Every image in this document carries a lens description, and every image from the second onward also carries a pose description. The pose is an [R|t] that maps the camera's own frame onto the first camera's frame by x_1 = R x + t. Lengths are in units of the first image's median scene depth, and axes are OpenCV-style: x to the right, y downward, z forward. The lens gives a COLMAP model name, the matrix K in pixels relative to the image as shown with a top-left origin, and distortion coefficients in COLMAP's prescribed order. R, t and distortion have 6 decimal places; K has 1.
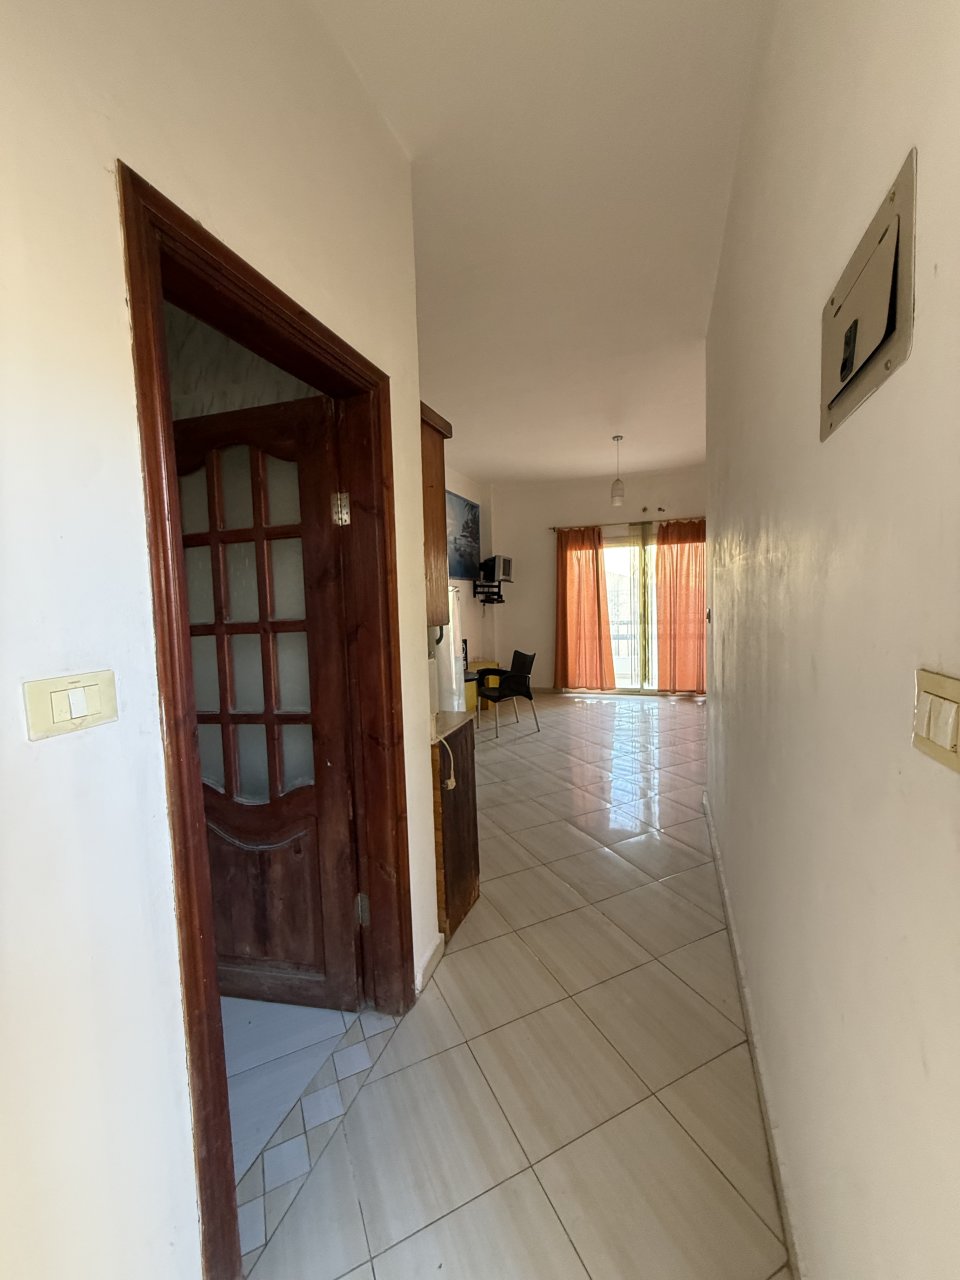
lens RADIAL K [[509.8, 0, 480.0], [0, 509.8, 640.0], [0, 0, 1]] dist [-0.002136, 0.000119]
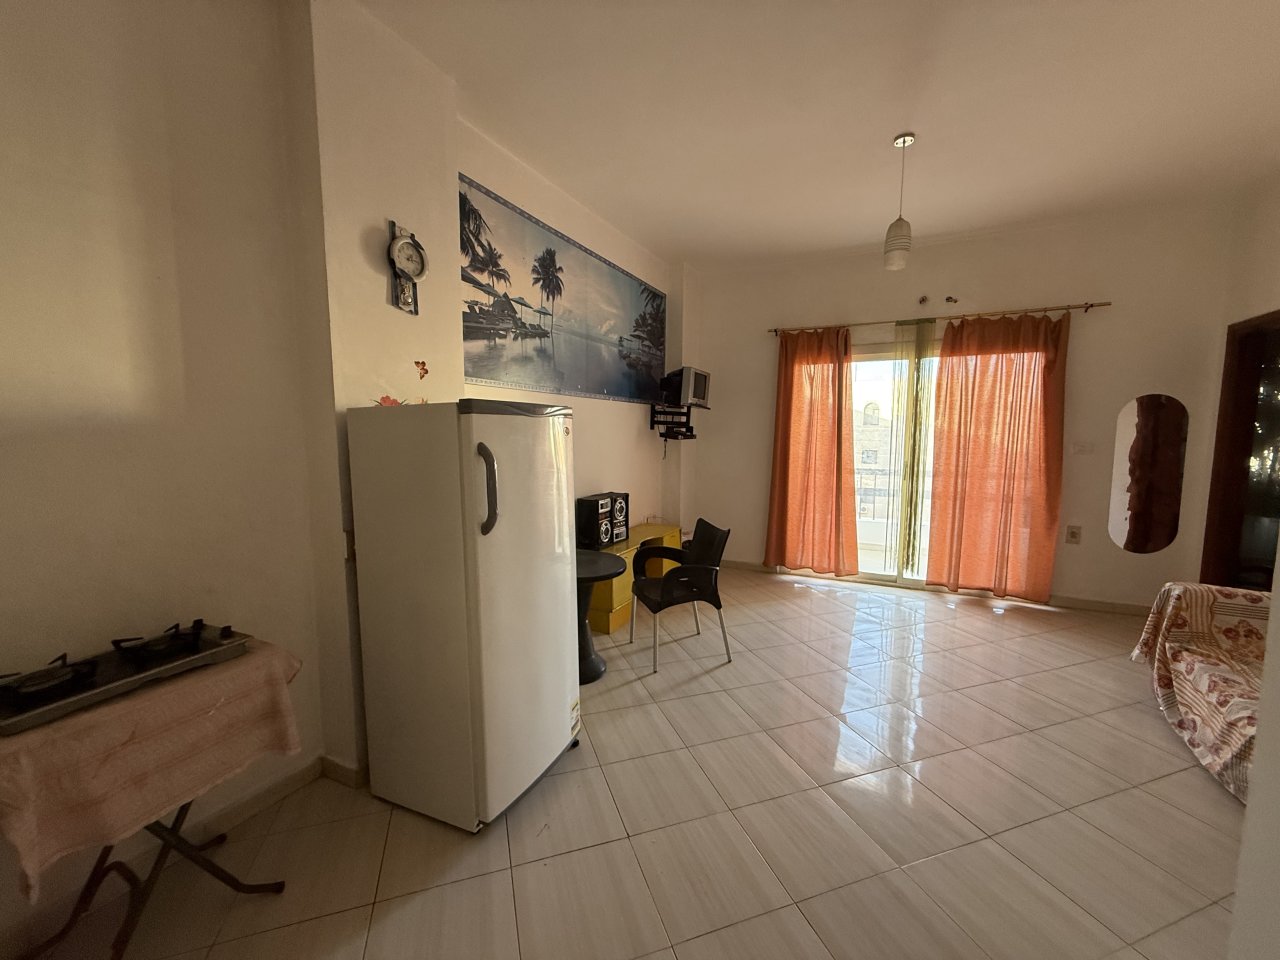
lens RADIAL K [[509.8, 0, 637.5], [0, 509.8, 484.0], [0, 0, 1]] dist [-0.002136, 0.000119]
pose [[0.992069, 0.047590, -0.116337, 0.053224], [-0.044484, 0.998585, 0.029153, -0.029094], [0.117560, -0.023747, 0.992782, 0.316031]]
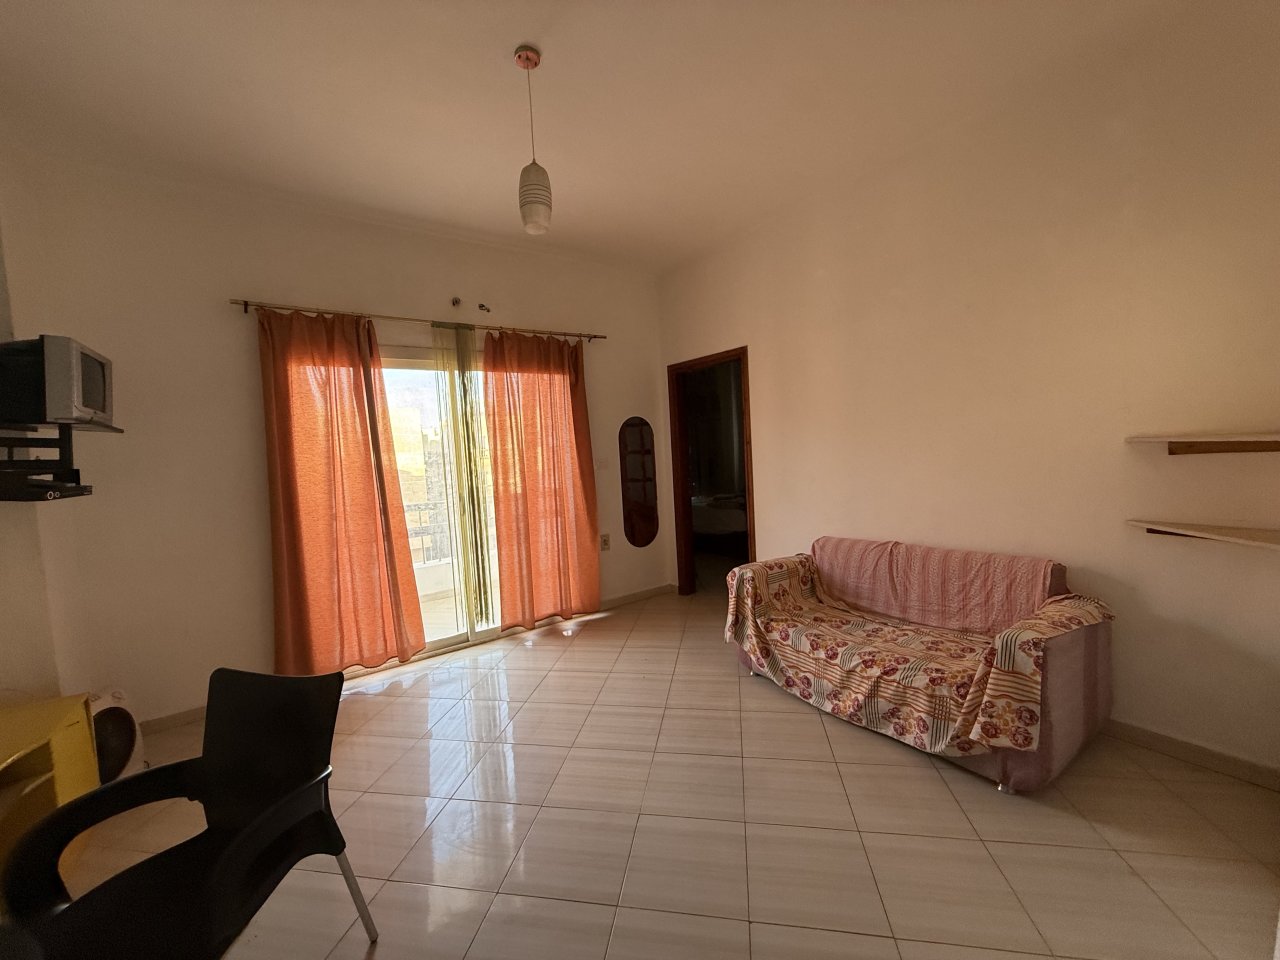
lens RADIAL K [[509.8, 0, 637.5], [0, 509.8, 484.0], [0, 0, 1]] dist [-0.002136, 0.000119]
pose [[0.584319, -0.057552, 0.809481, -0.010459], [0.097441, 0.995241, 0.000422, -0.046025], [-0.805653, 0.078630, 0.587146, 0.536152]]
